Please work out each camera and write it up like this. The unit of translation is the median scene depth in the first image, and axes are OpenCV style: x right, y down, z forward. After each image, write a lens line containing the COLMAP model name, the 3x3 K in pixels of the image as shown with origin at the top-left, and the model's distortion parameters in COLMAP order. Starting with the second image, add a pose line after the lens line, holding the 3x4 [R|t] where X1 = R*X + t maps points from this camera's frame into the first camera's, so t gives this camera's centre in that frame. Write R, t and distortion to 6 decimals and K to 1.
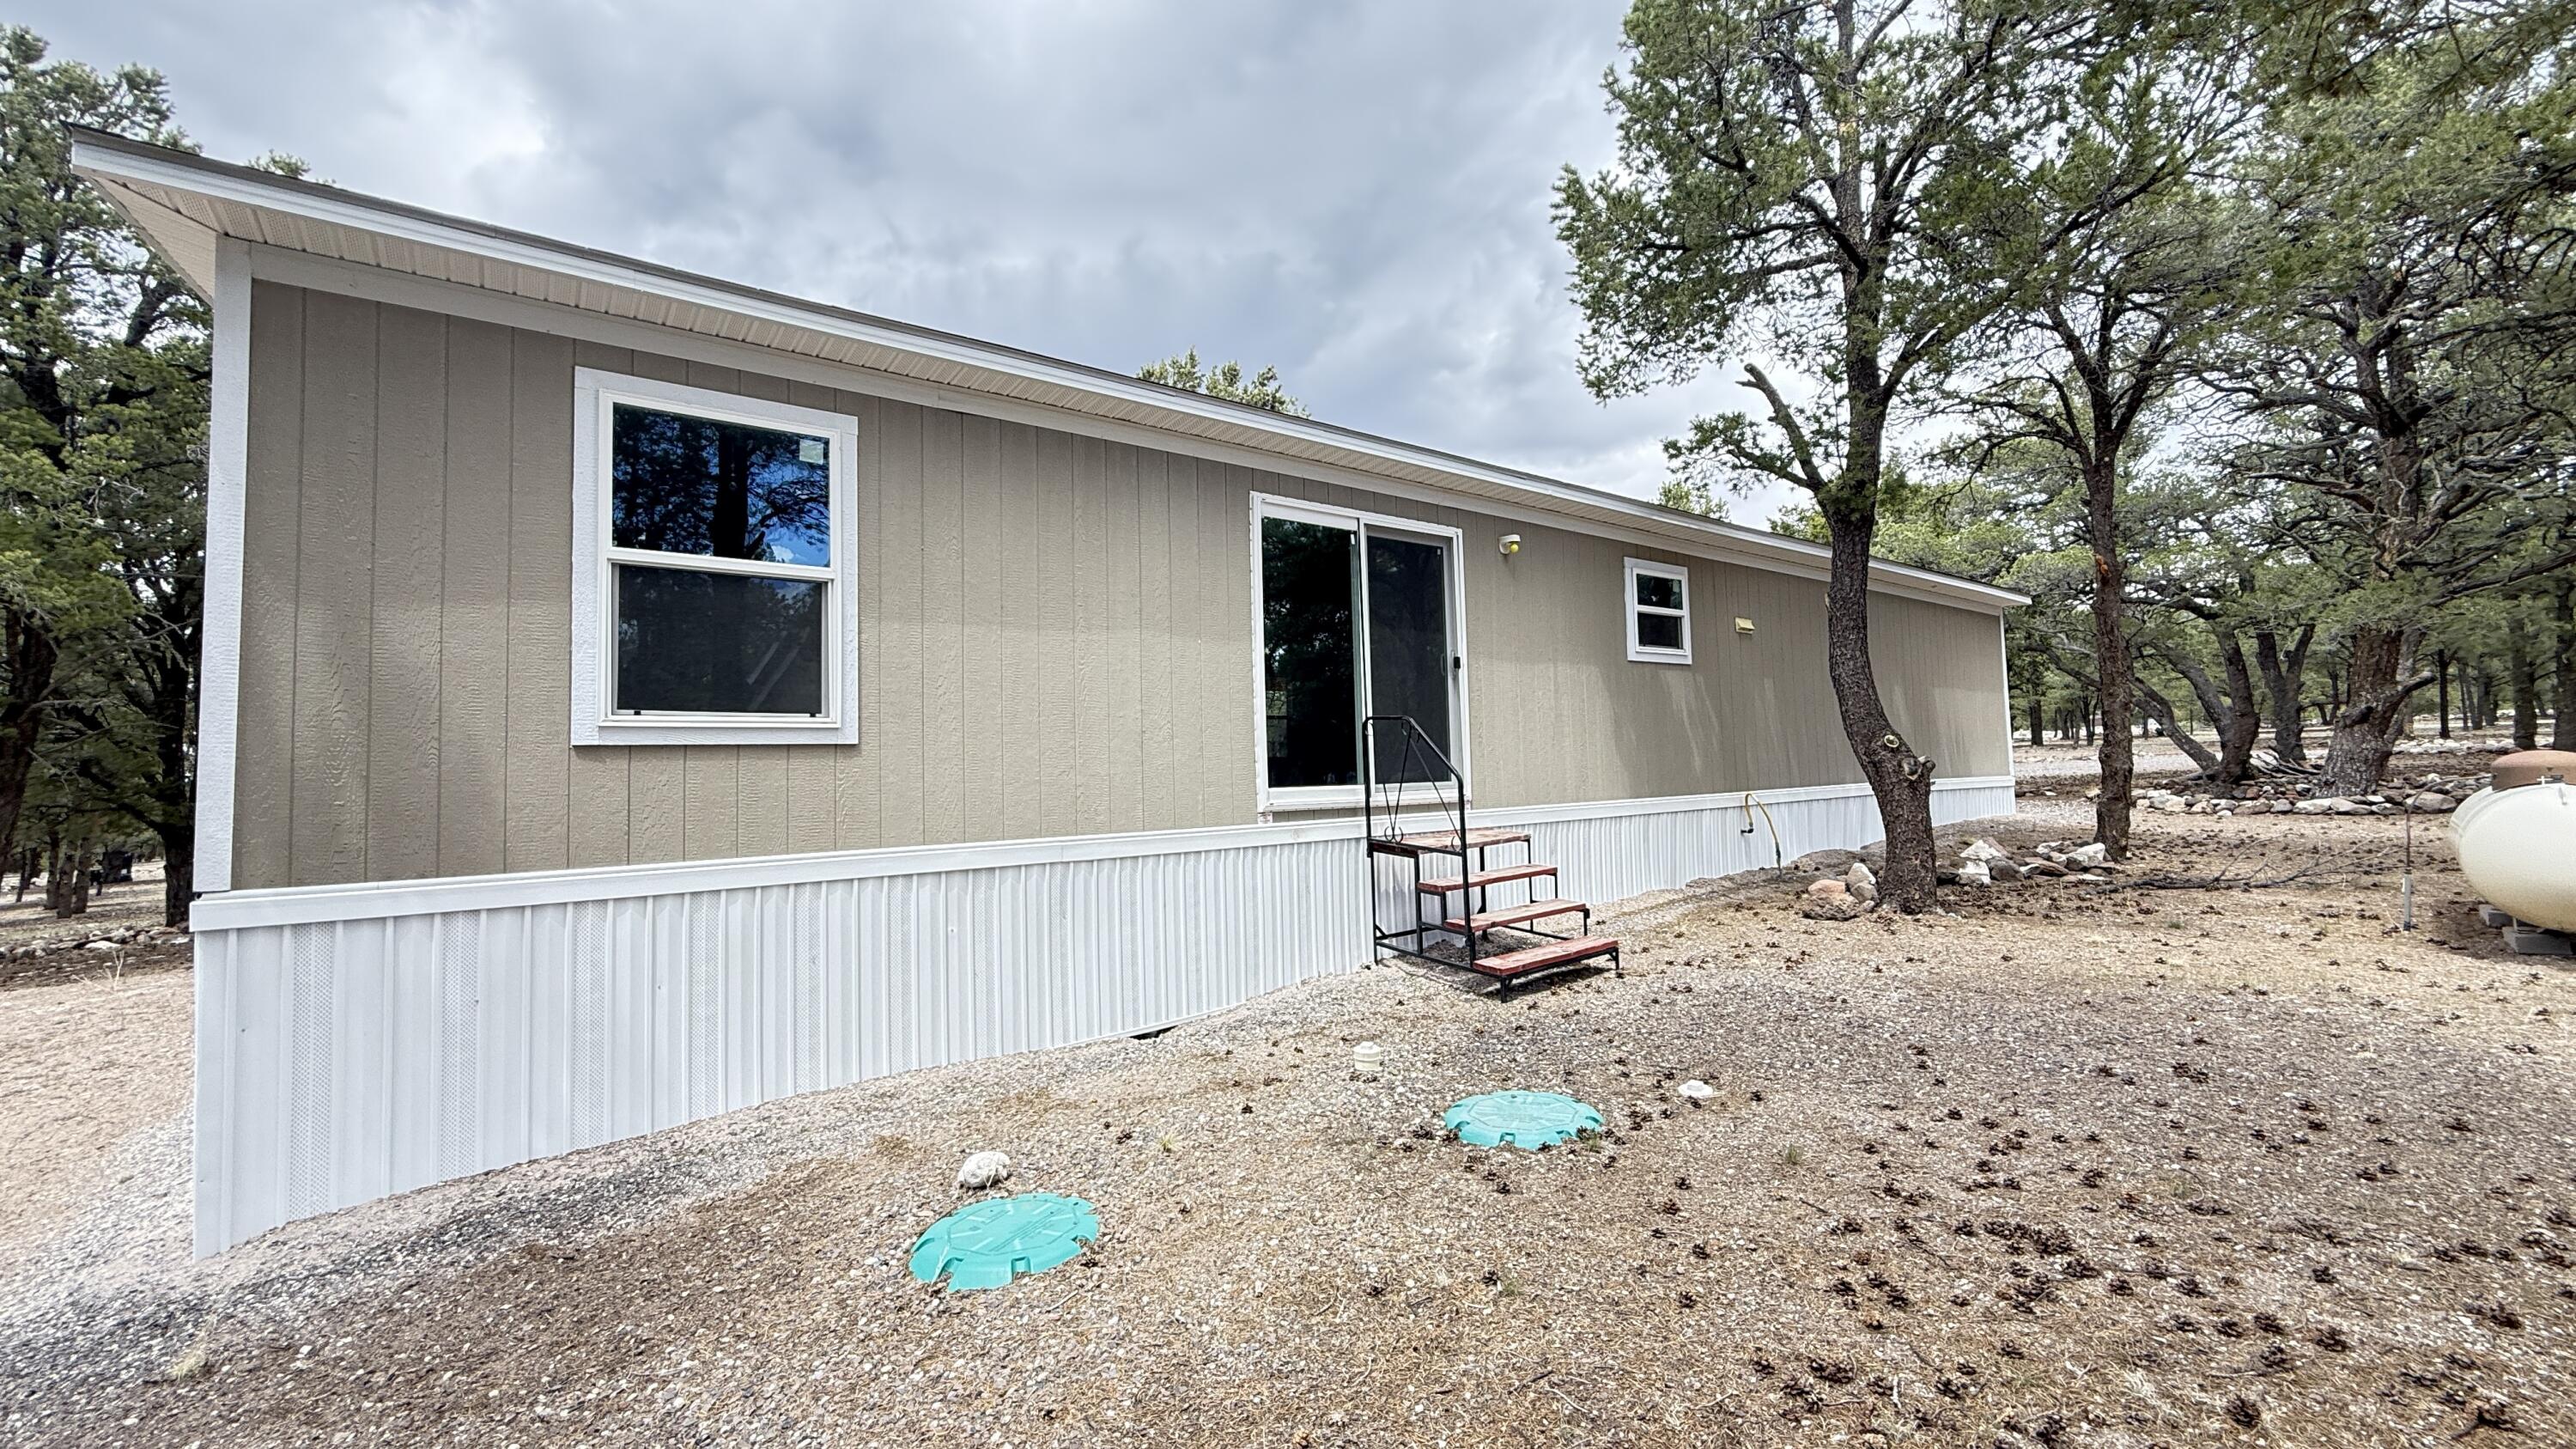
lens RADIAL K [[1037.4, 0, 1288.0], [0, 1037.4, 724.5], [0, 0, 1]] dist [-0.000773, -0.000027]
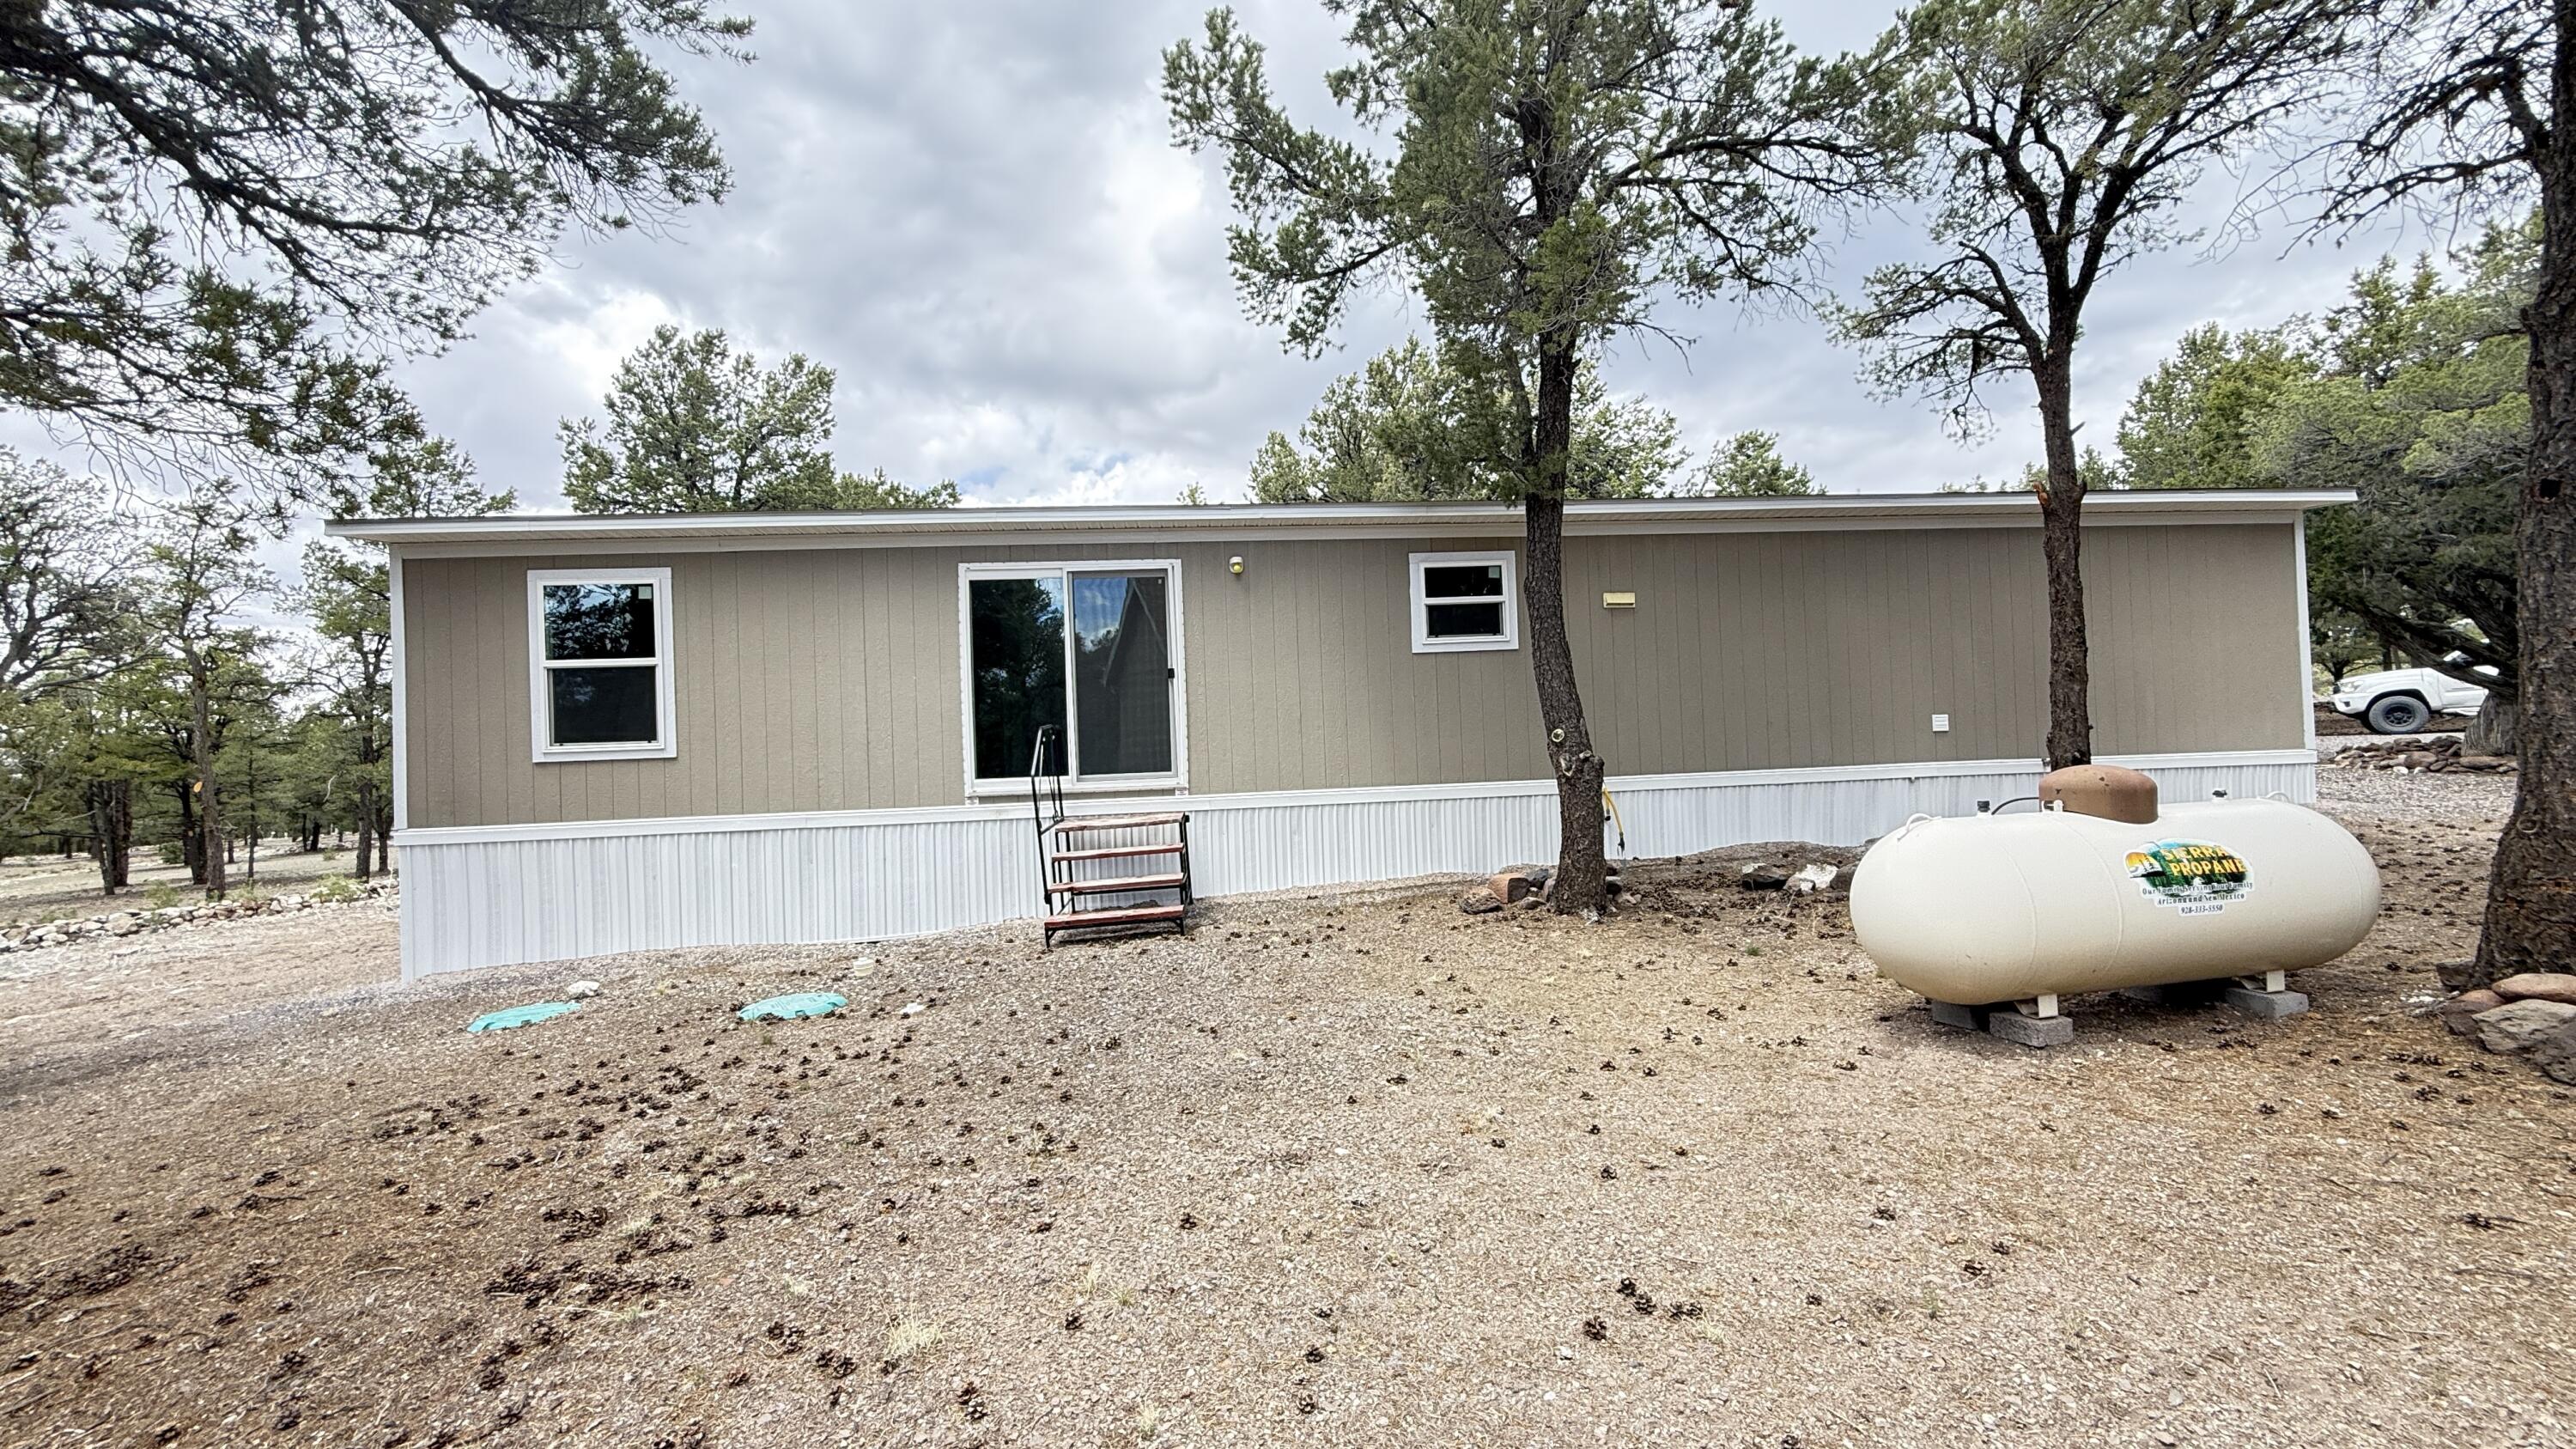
lens RADIAL K [[1037.4, 0, 1288.0], [0, 1037.4, 724.5], [0, 0, 1]] dist [-0.000773, -0.000027]
pose [[0.838319, -0.013319, -0.545018, 1.068704], [0.039412, 0.998566, 0.036217, -0.044629], [0.543754, -0.051842, 0.837642, 0.076697]]
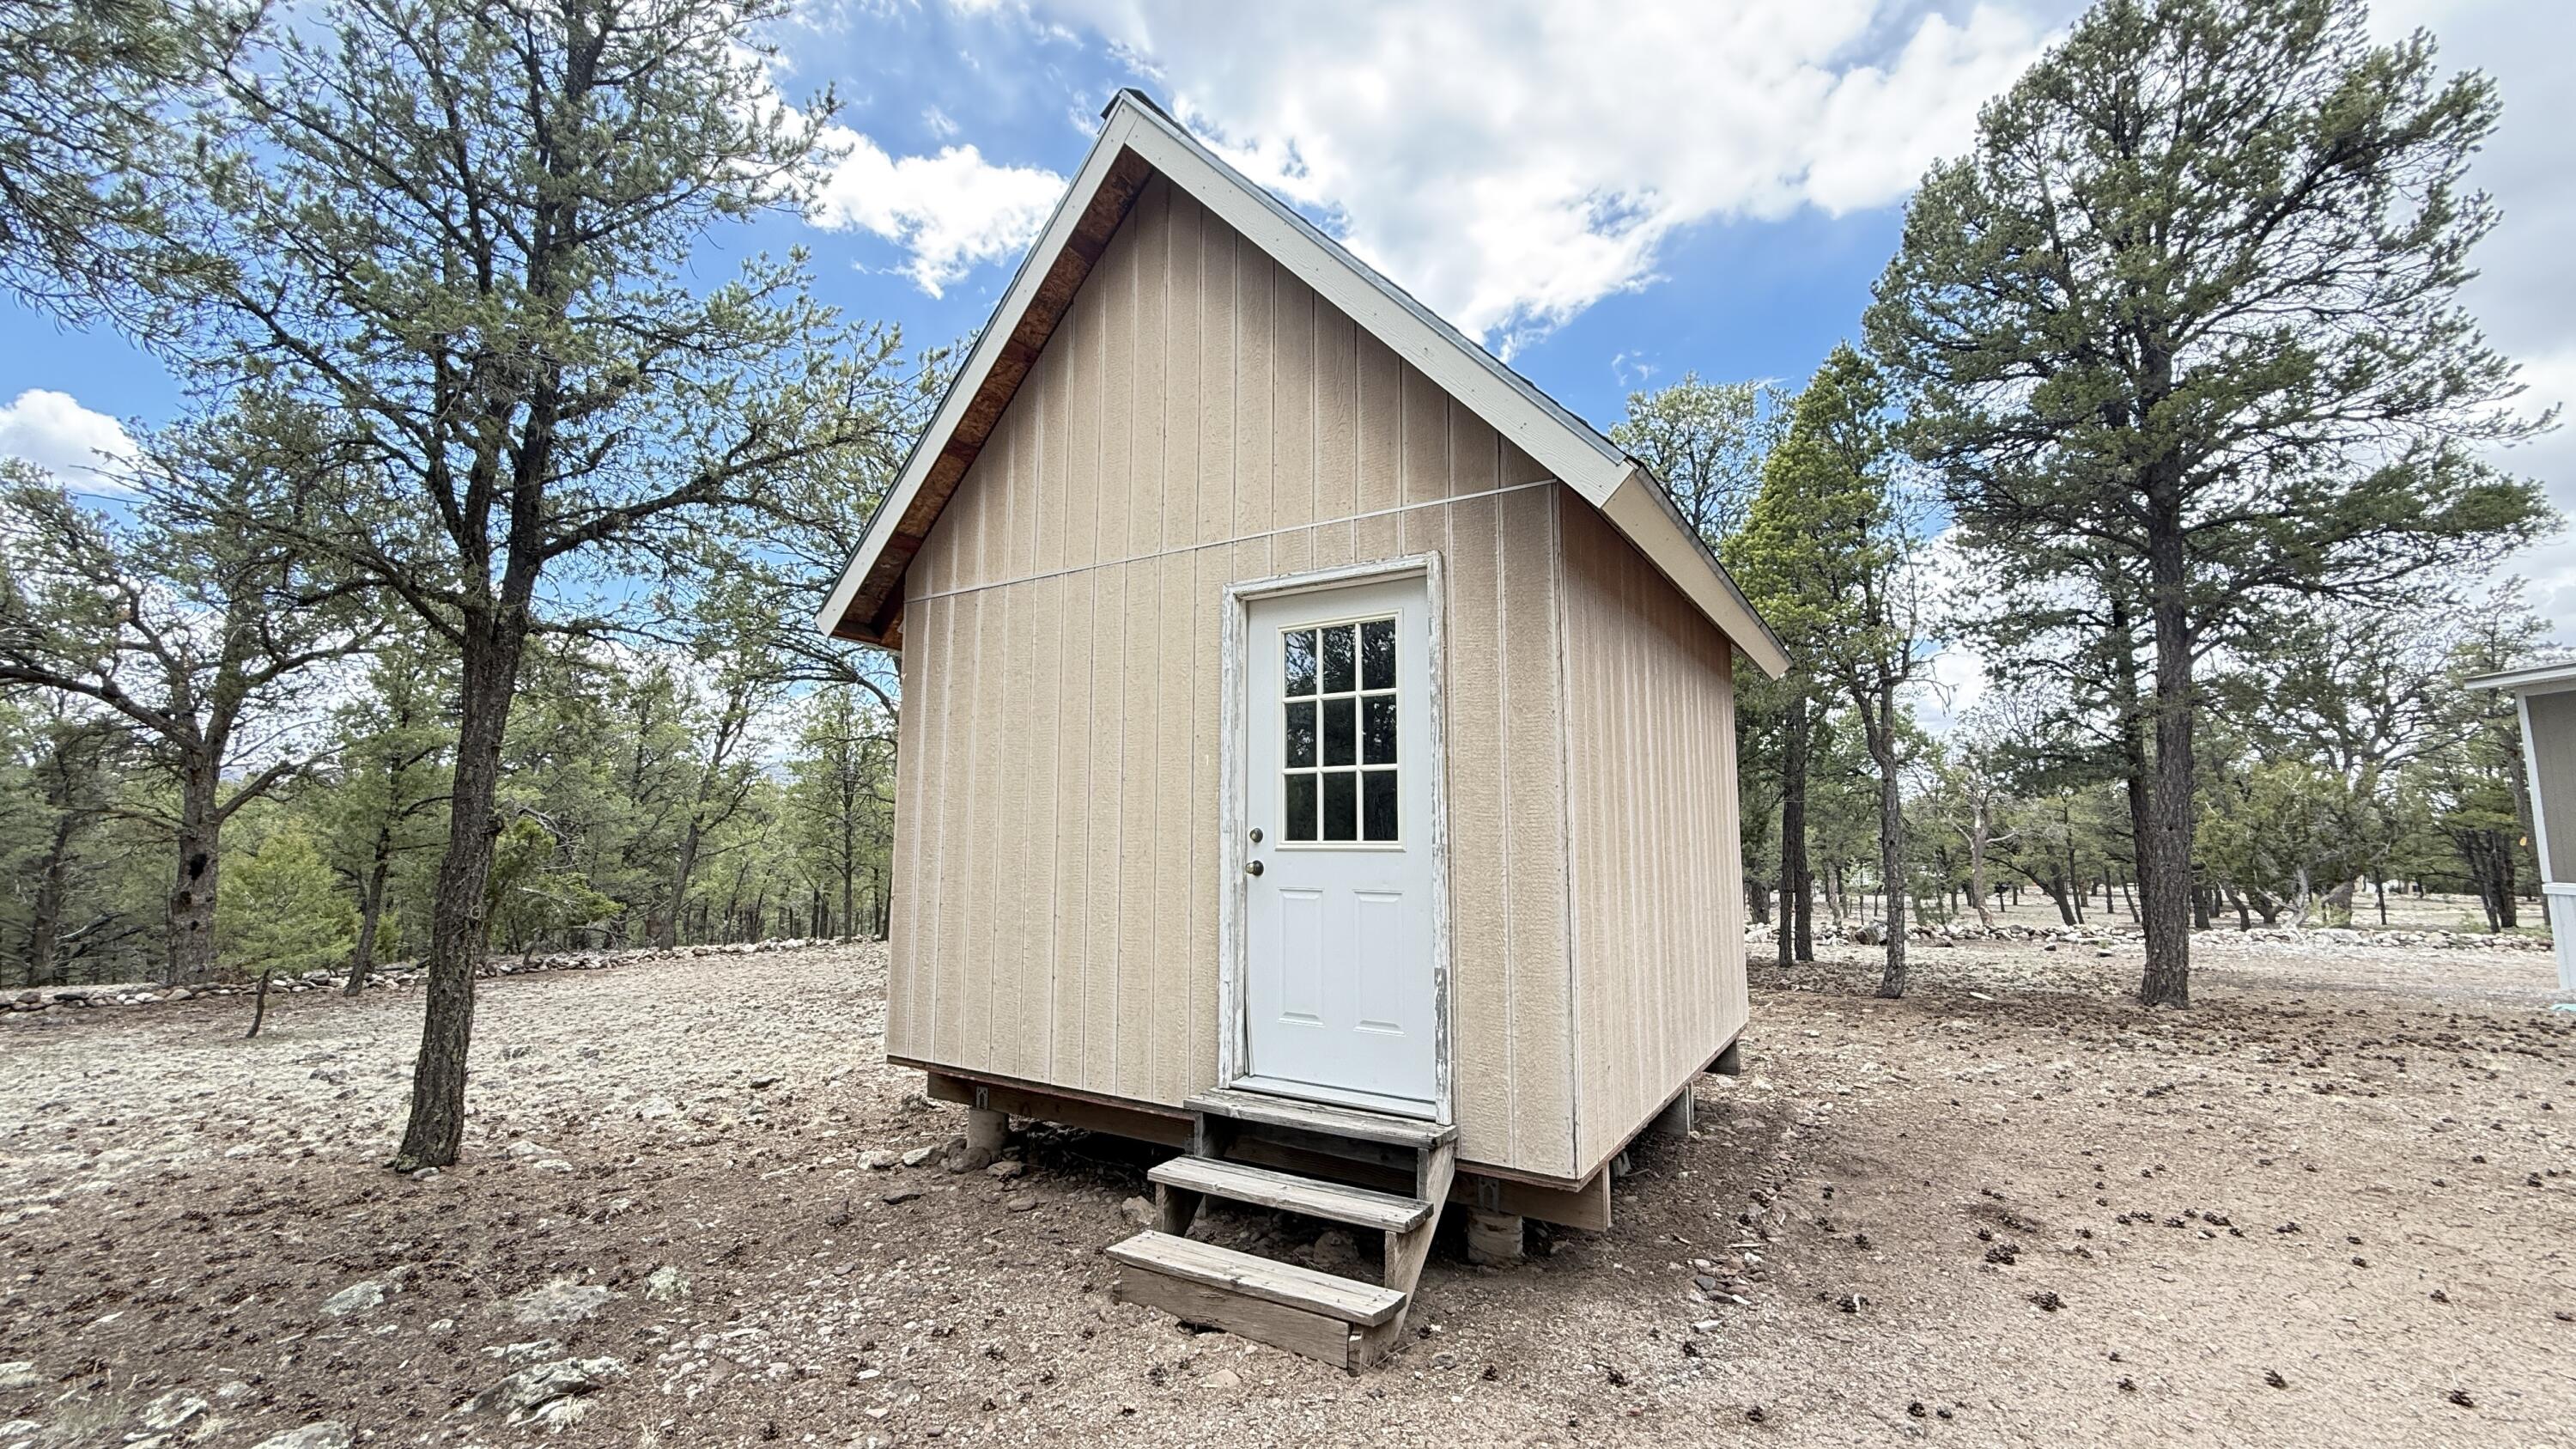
lens RADIAL K [[1037.4, 0, 1288.0], [0, 1037.4, 724.5], [0, 0, 1]] dist [-0.000773, -0.000027]
pose [[-0.668876, -0.050517, -0.741655, 1.675149], [0.055382, 0.991529, -0.117484, -0.068510], [0.741308, -0.119657, -0.660413, 0.105953]]
